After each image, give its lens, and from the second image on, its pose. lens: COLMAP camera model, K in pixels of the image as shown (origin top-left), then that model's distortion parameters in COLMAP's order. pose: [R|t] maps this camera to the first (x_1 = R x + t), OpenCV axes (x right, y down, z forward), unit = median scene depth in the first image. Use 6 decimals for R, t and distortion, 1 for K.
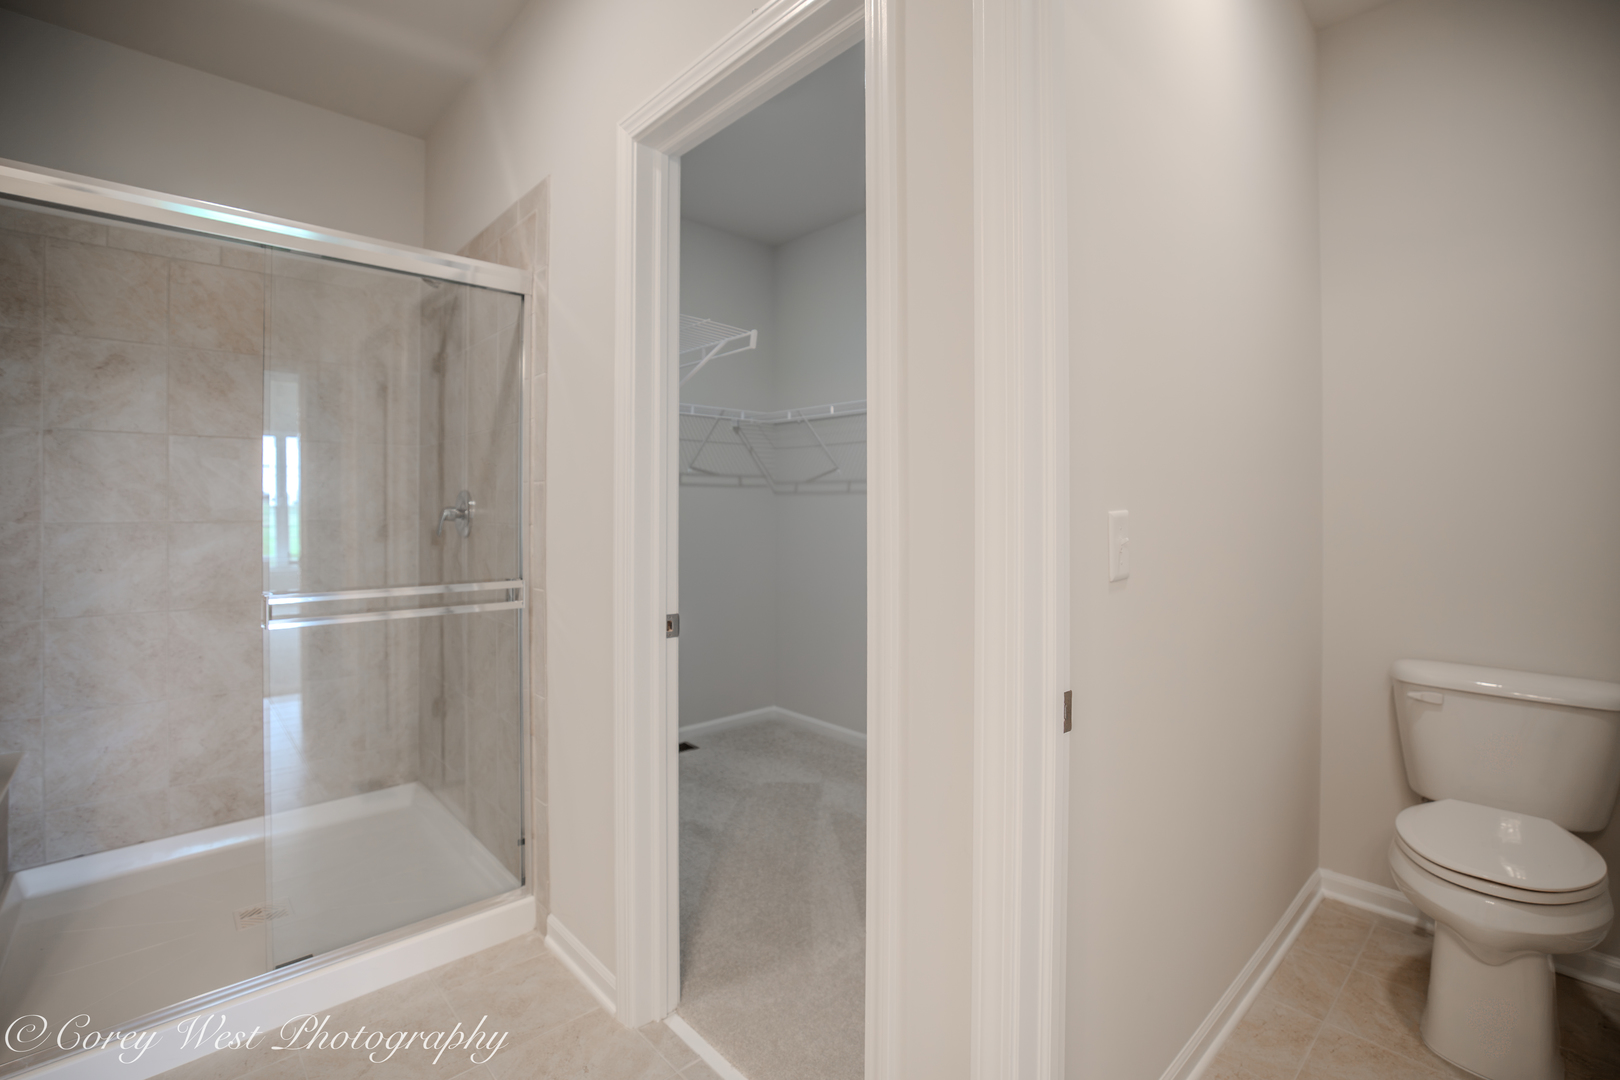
lens RADIAL K [[730.5, 0, 795.1], [0, 730.5, 505.4], [0, 0, 1]] dist [-0.044947, 0.014741]
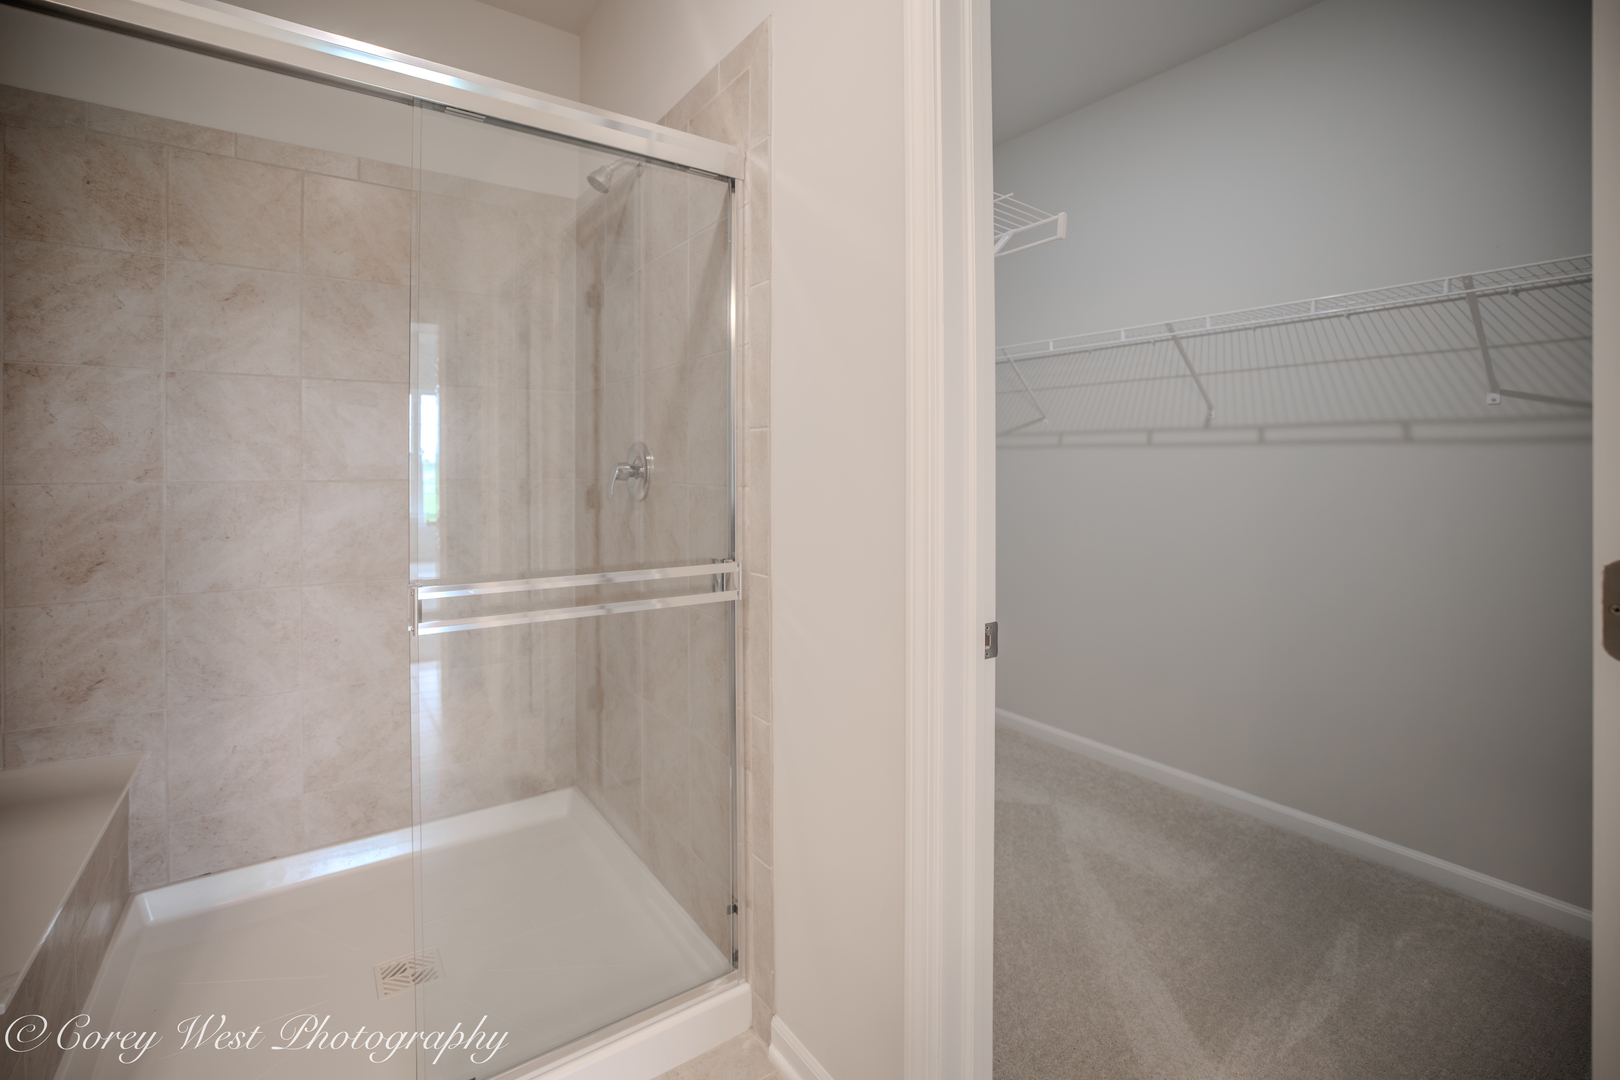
lens RADIAL K [[736.3, 0, 814.5], [0, 736.3, 464.1], [0, 0, 1]] dist [-0.051301, 0.018532]
pose [[0.993019, 0.000085, -0.117952, -0.184347], [0.000117, 0.999999, 0.001705, 0.002066], [0.117952, -0.001707, 0.993018, 0.235421]]
